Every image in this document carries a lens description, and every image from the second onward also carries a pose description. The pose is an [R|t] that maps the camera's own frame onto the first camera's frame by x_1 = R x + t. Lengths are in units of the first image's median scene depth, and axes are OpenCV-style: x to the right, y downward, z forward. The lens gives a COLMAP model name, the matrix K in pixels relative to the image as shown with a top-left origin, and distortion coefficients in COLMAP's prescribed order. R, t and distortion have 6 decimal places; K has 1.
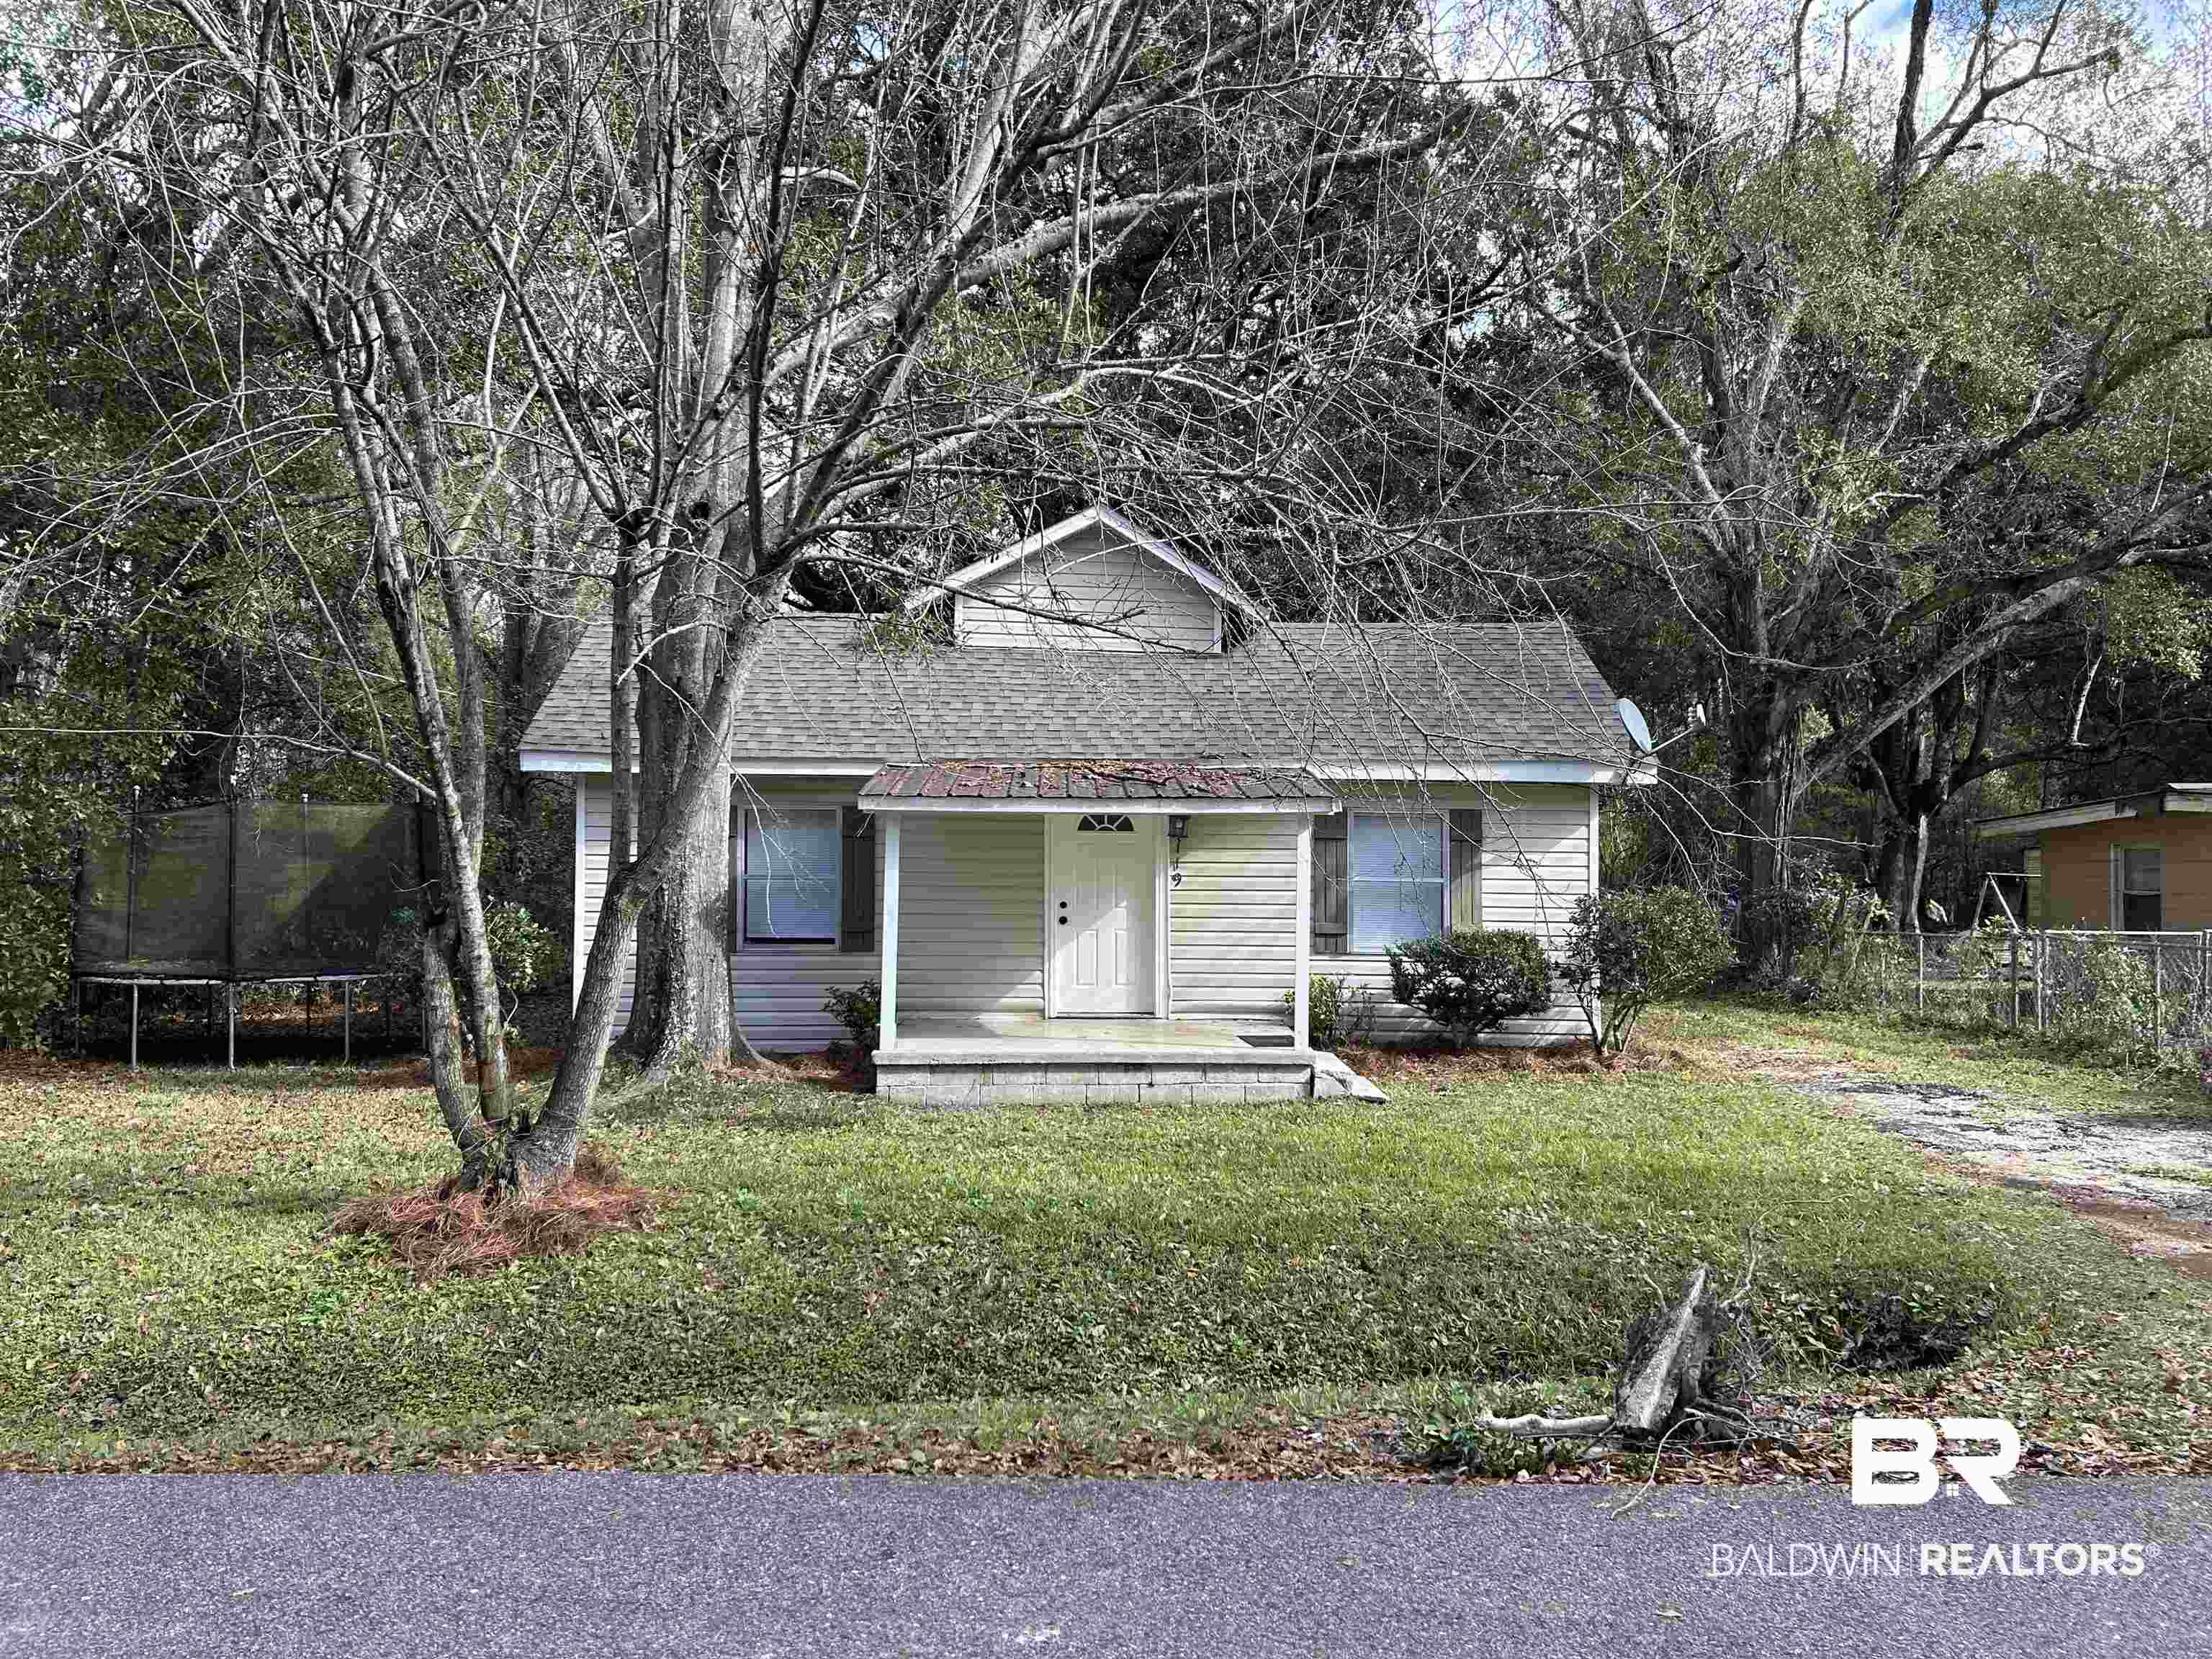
lens RADIAL K [[1727.3, 0, 1106.0], [0, 1727.3, 829.5], [0, 0, 1]] dist [0.001758, -0.002348]
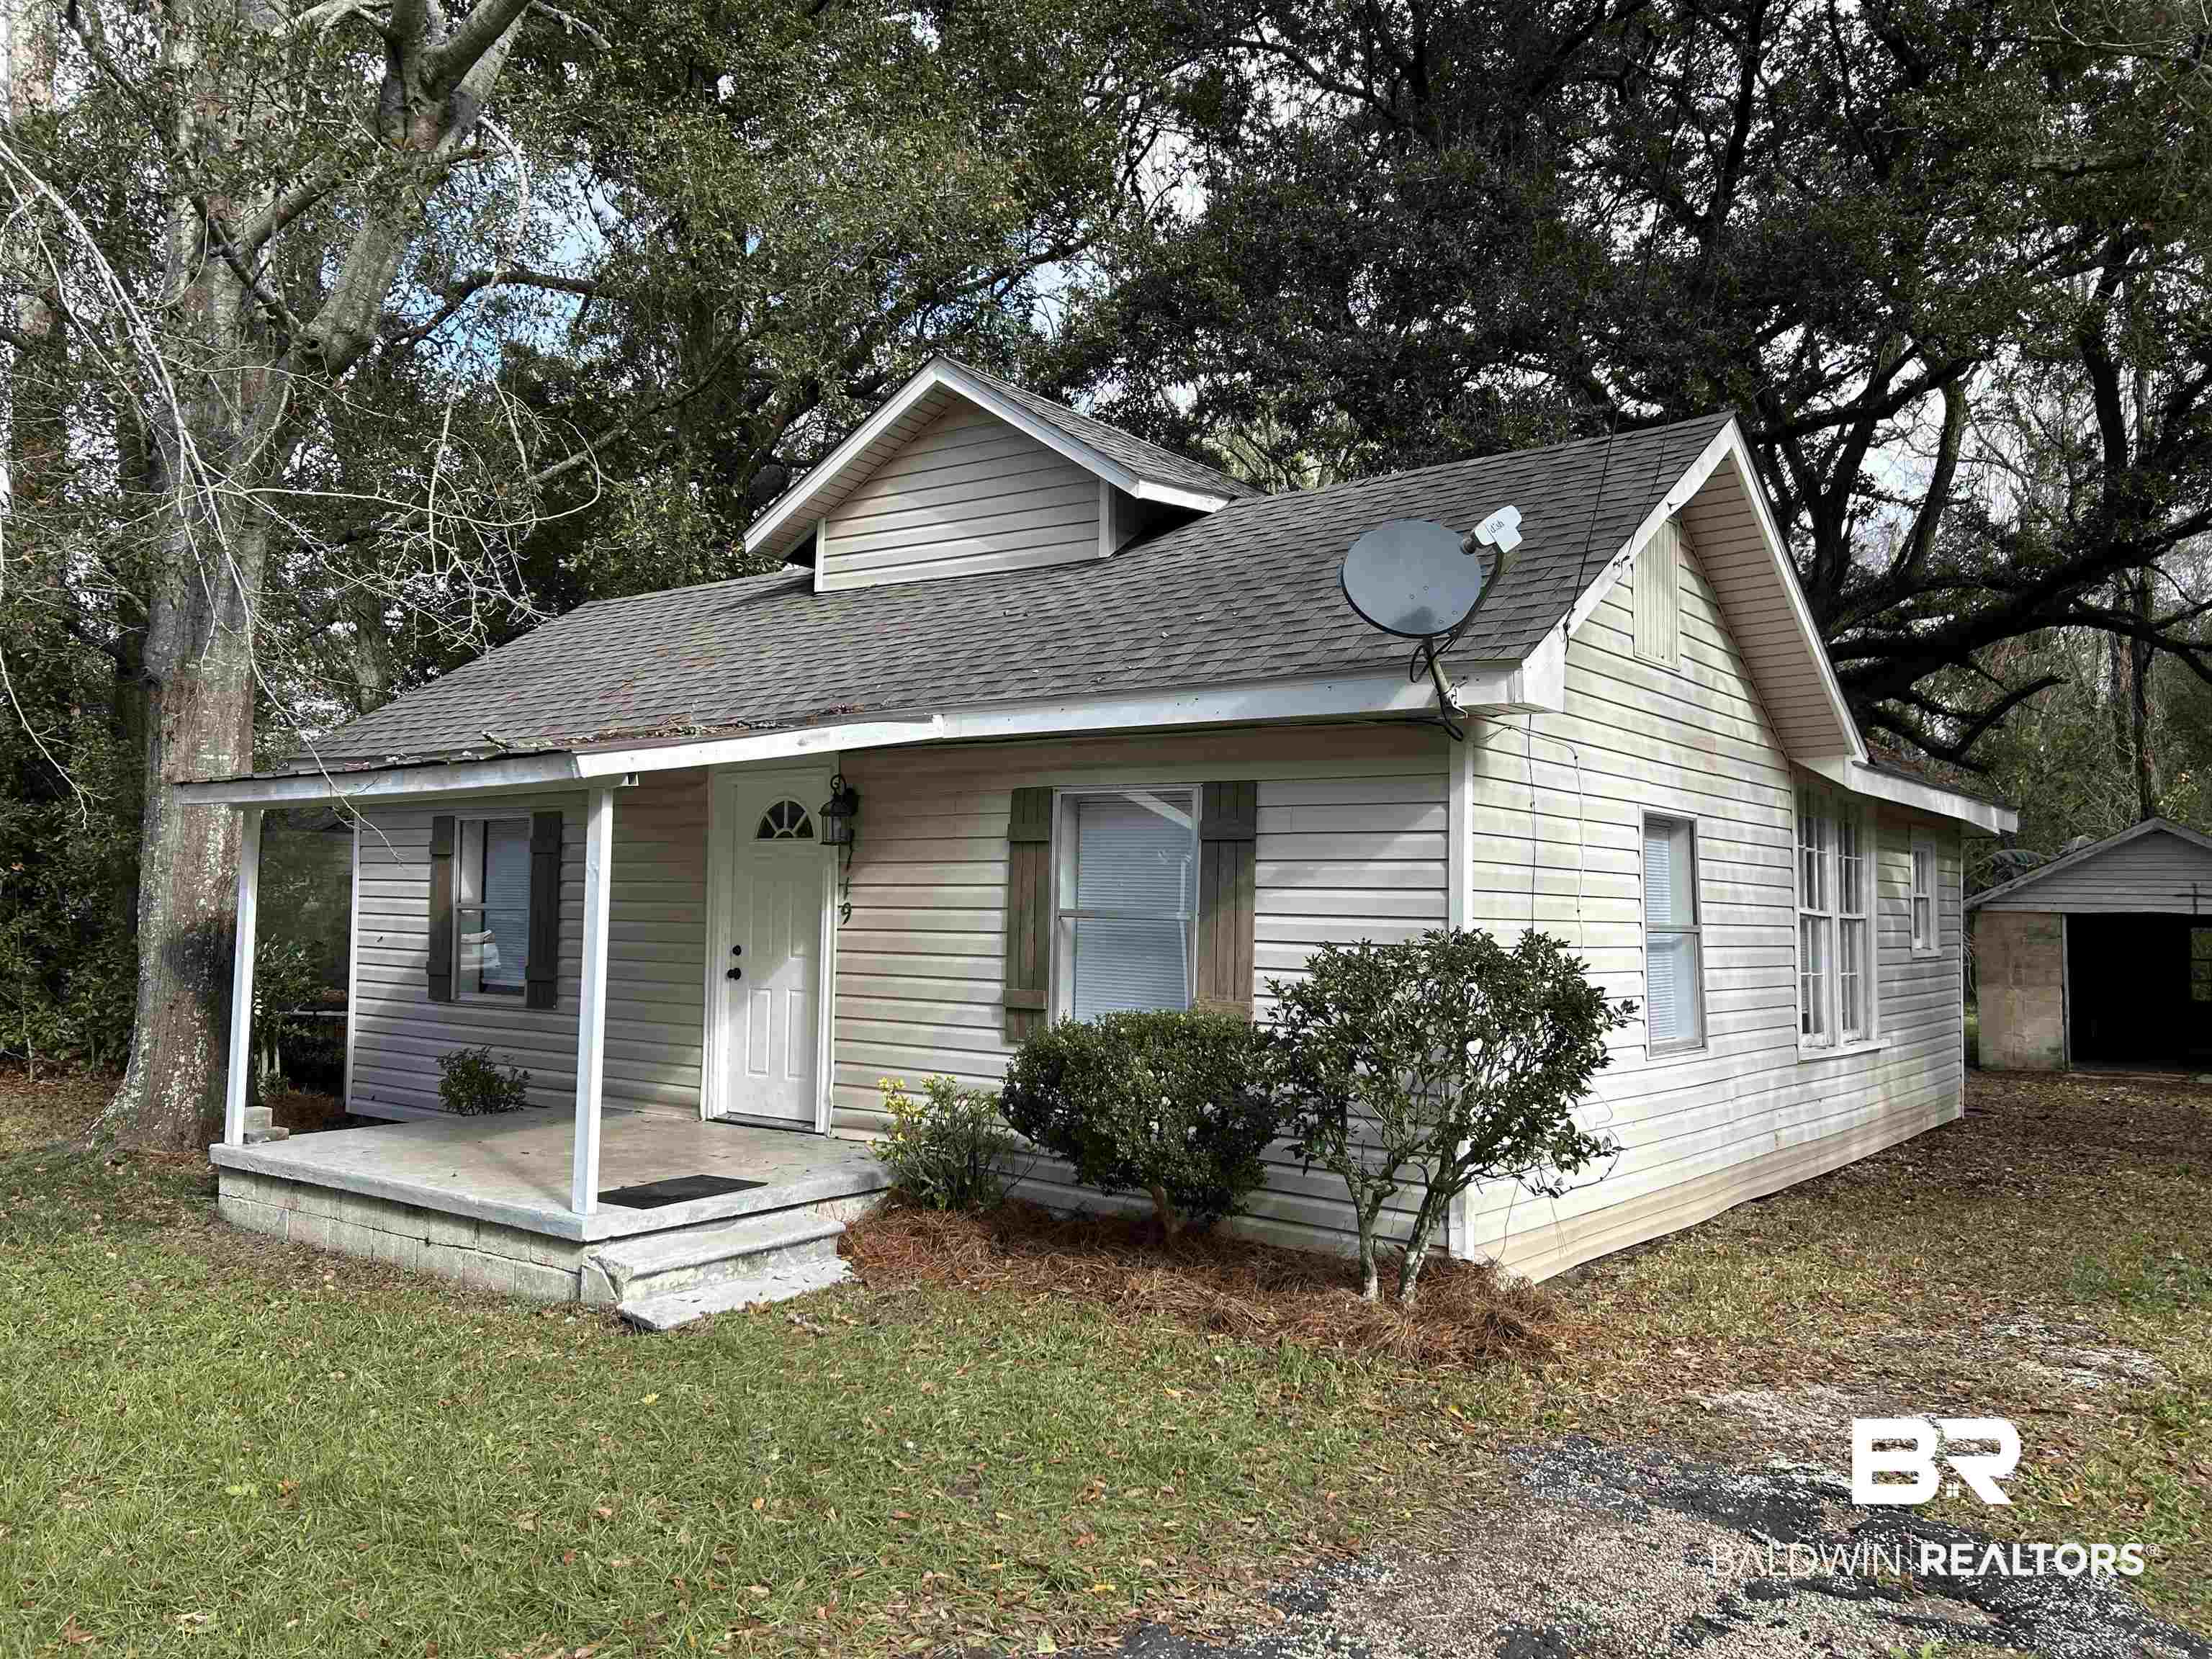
lens RADIAL K [[1727.3, 0, 1106.0], [0, 1727.3, 829.5], [0, 0, 1]] dist [0.001758, -0.002348]
pose [[0.781999, -0.025599, -0.622753, 0.504681], [0.002906, 0.999295, -0.037428, 0.022762], [0.623272, 0.027459, 0.781523, 0.571768]]
